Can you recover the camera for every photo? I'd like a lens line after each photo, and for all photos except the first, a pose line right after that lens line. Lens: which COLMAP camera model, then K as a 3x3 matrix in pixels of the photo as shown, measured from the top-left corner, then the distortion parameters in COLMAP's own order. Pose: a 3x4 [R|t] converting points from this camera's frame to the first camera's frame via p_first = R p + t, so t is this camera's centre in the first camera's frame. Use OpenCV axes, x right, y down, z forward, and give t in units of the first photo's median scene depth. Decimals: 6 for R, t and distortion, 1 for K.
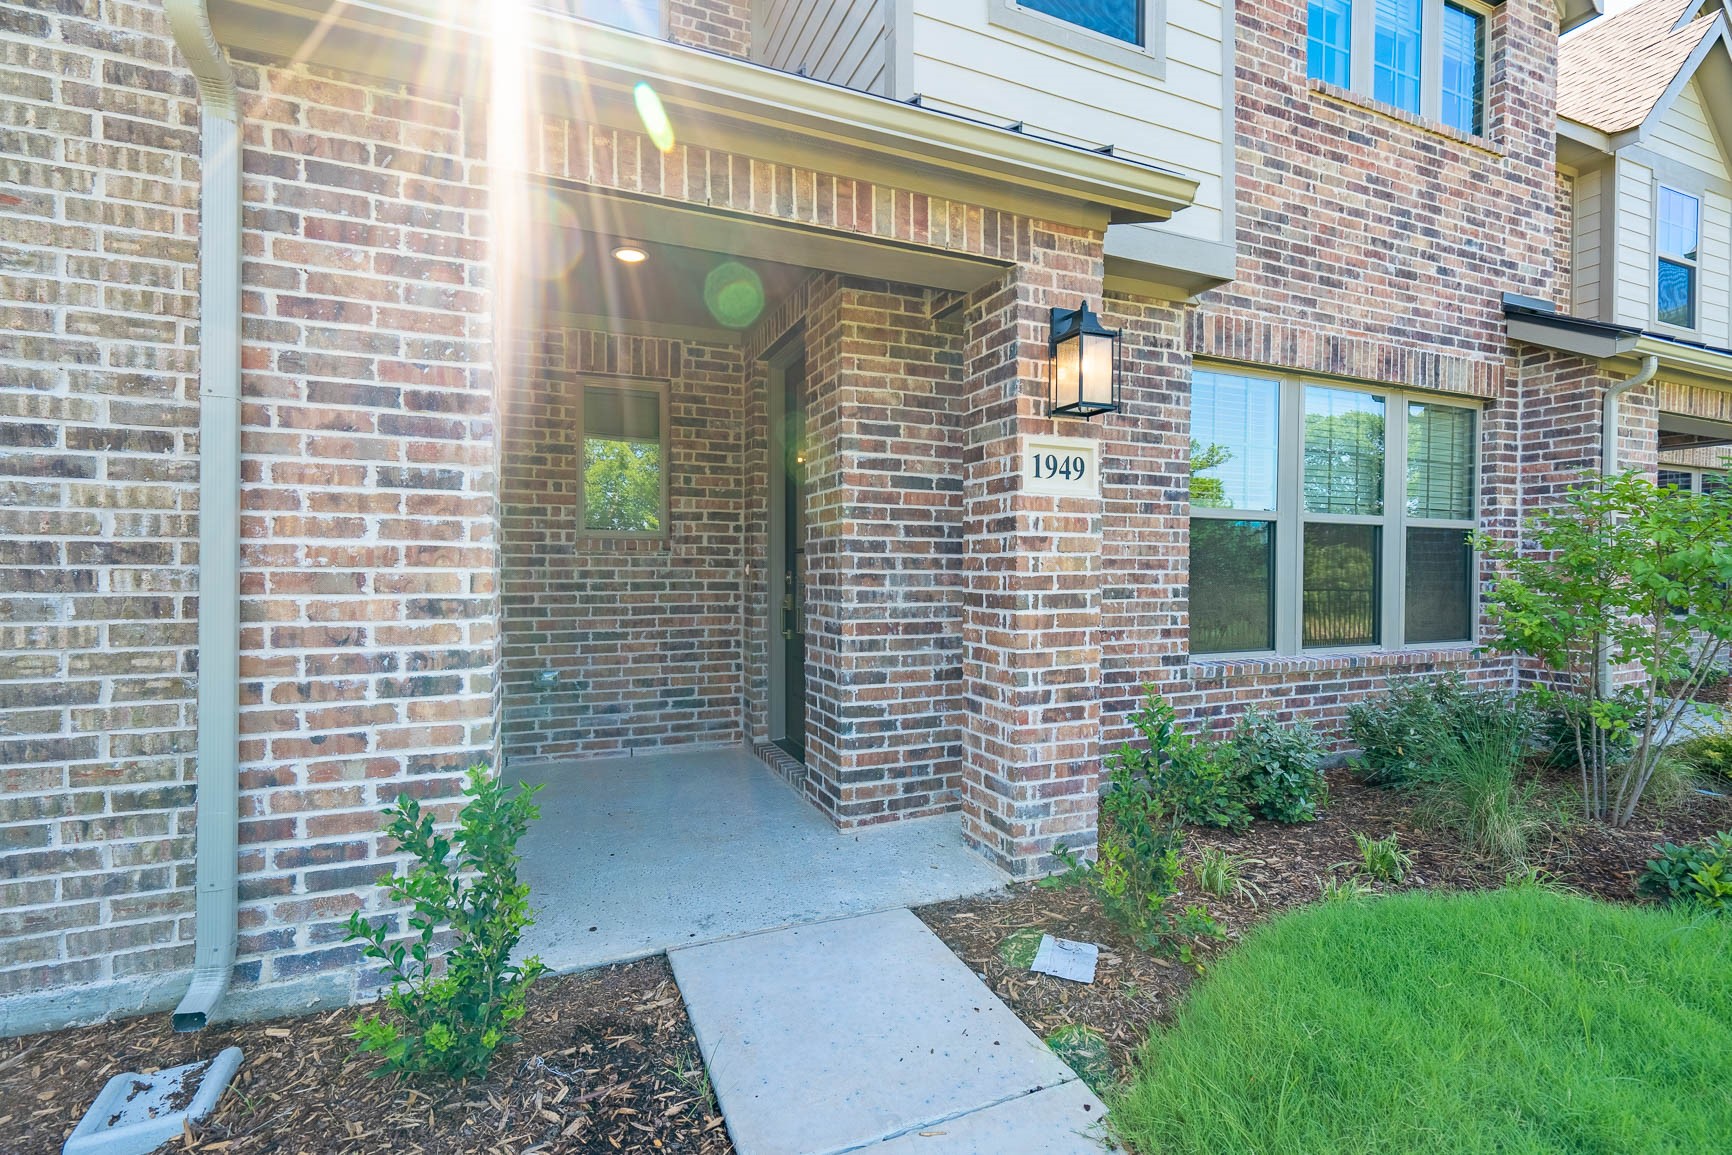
lens RADIAL K [[781.2, 0, 865.9], [0, 781.2, 577.1], [0, 0, 1]] dist [-0.005293, 0.002426]
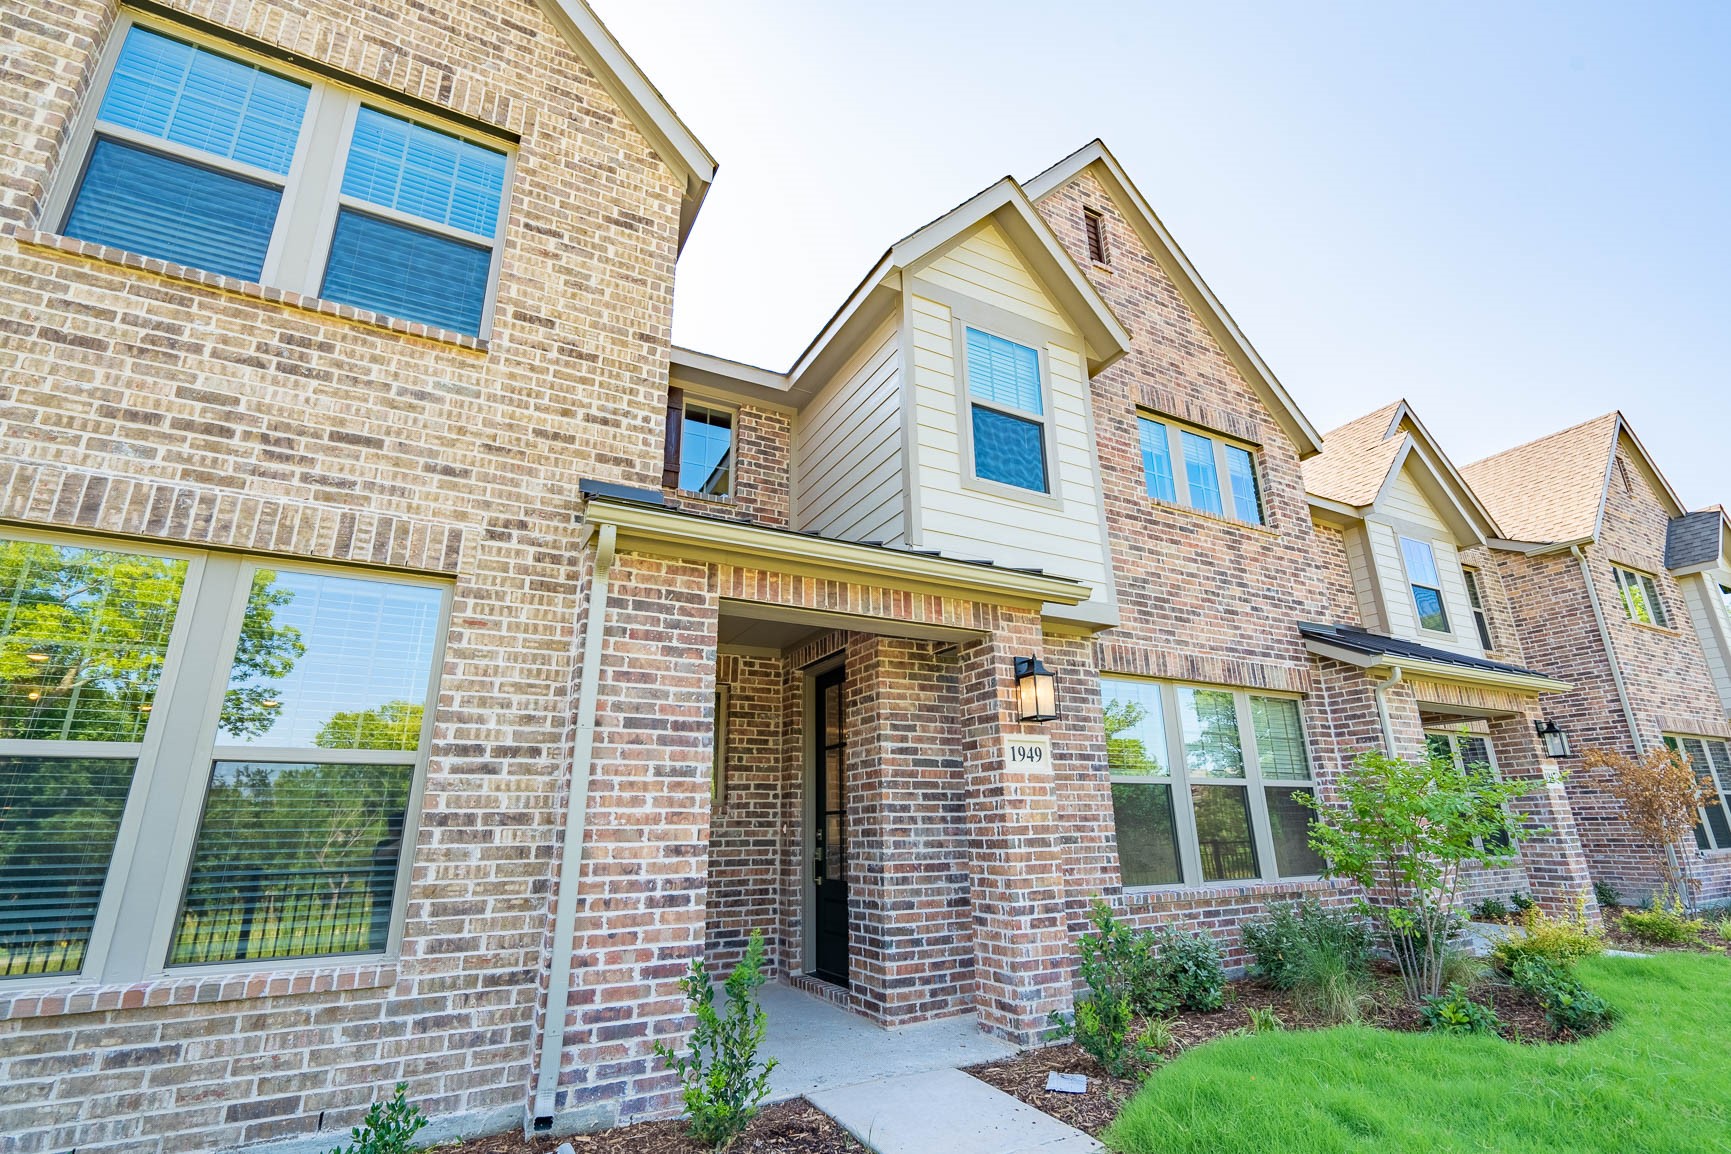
lens RADIAL K [[780.8, 0, 862.1], [0, 780.8, 579.7], [0, 0, 1]] dist [-0.005293, 0.002426]
pose [[0.995820, 0.008550, 0.090932, -0.202630], [0.020978, 0.947579, -0.318832, 0.019778], [-0.088892, 0.319407, 0.943439, -0.505258]]
